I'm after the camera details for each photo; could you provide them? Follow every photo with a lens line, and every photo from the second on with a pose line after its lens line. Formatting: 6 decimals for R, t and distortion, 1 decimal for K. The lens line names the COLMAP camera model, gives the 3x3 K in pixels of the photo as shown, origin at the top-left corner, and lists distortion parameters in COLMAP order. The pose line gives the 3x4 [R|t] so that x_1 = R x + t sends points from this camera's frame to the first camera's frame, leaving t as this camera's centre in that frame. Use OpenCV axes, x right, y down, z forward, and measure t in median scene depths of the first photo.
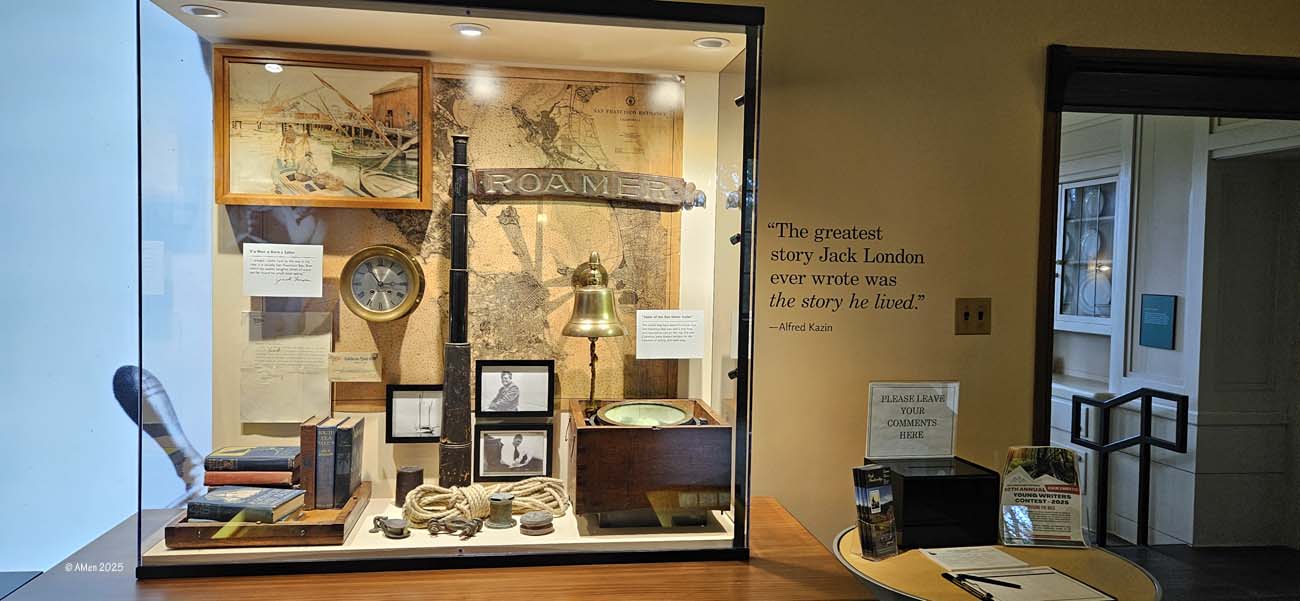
lens RADIAL K [[865.1, 0, 650.5], [0, 865.1, 300.0], [0, 0, 1]] dist [0.012769, -0.000090]
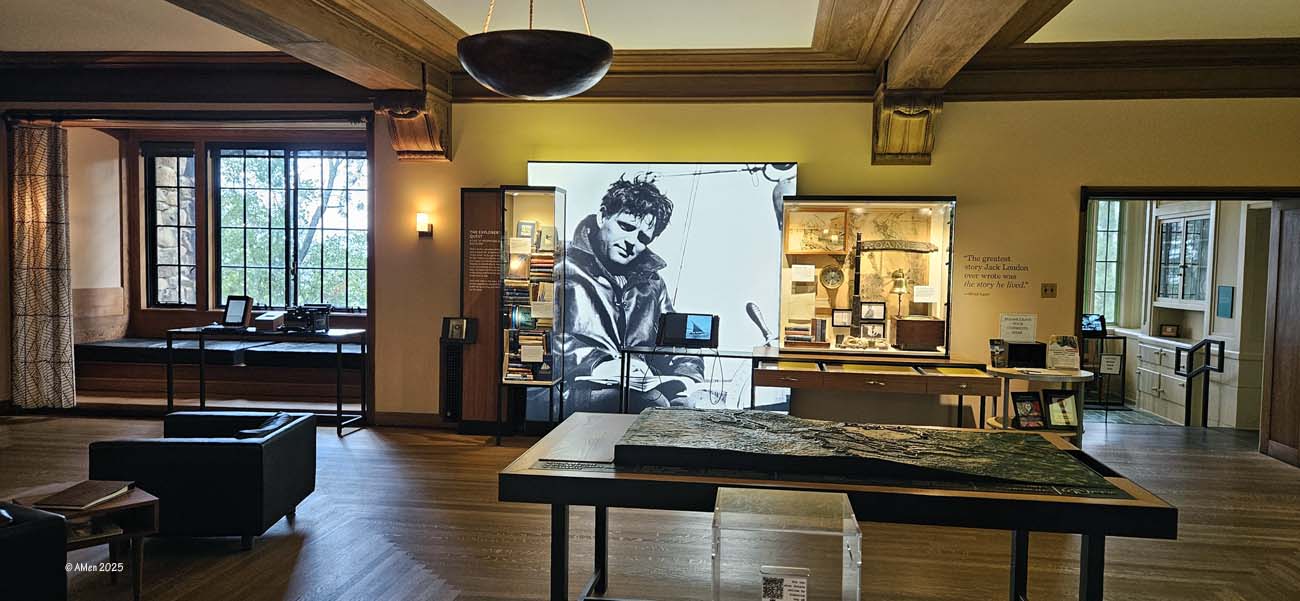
lens RADIAL K [[865.1, 0, 641.3], [0, 865.1, 311.0], [0, 0, 1]] dist [0.012769, -0.000090]
pose [[0.956801, 0.011511, -0.290514, -0.048138], [-0.008686, 0.999902, 0.011012, 0.075424], [0.290612, -0.008013, 0.956807, -2.230591]]
